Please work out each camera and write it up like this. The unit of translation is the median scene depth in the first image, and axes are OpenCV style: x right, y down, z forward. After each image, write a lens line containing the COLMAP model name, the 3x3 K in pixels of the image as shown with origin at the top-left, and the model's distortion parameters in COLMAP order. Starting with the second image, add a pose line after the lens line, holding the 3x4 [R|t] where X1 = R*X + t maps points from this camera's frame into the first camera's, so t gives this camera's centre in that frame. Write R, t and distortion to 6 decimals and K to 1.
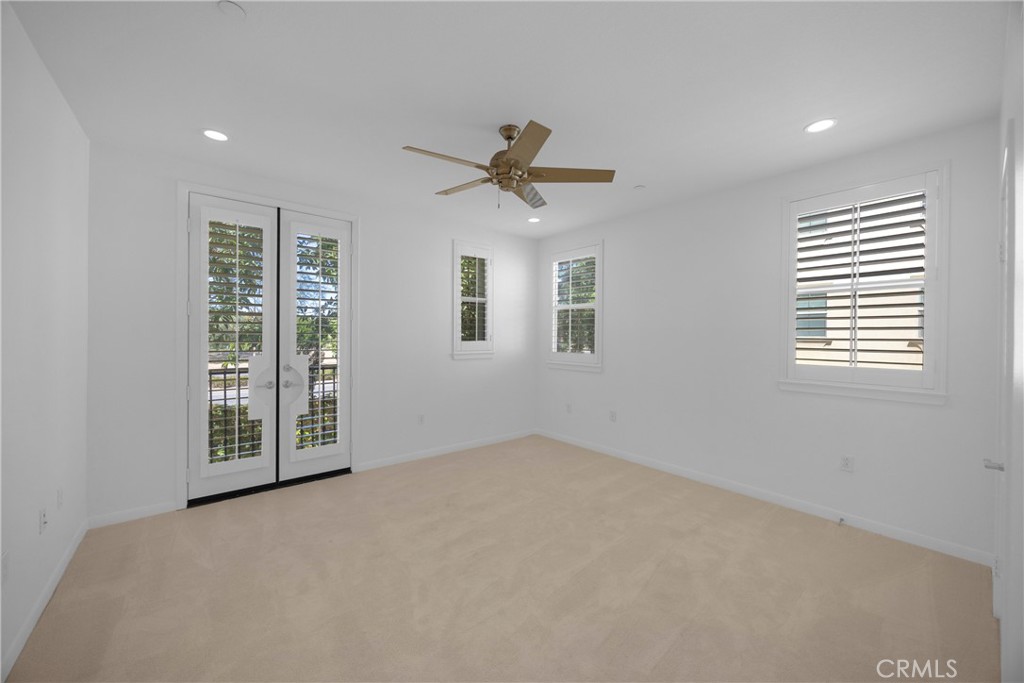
lens RADIAL K [[388.5, 0, 507.6], [0, 388.5, 336.1], [0, 0, 1]] dist [0.000412, -0.000067]
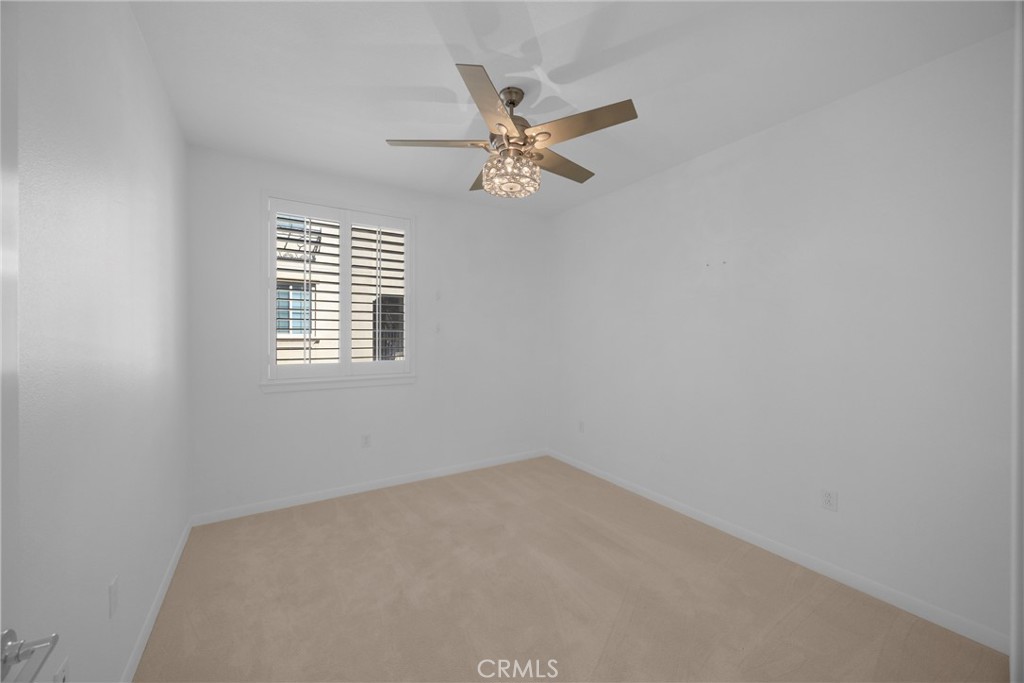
lens RADIAL K [[427.7, 0, 487.1], [0, 427.7, 340.8], [0, 0, 1]] dist [-0.001632, -0.000049]
pose [[0.093284, -0.008501, 0.995603, -0.315239], [-0.003968, 0.999952, 0.008910, 0.000535], [-0.995632, -0.004781, 0.093246, 0.416936]]
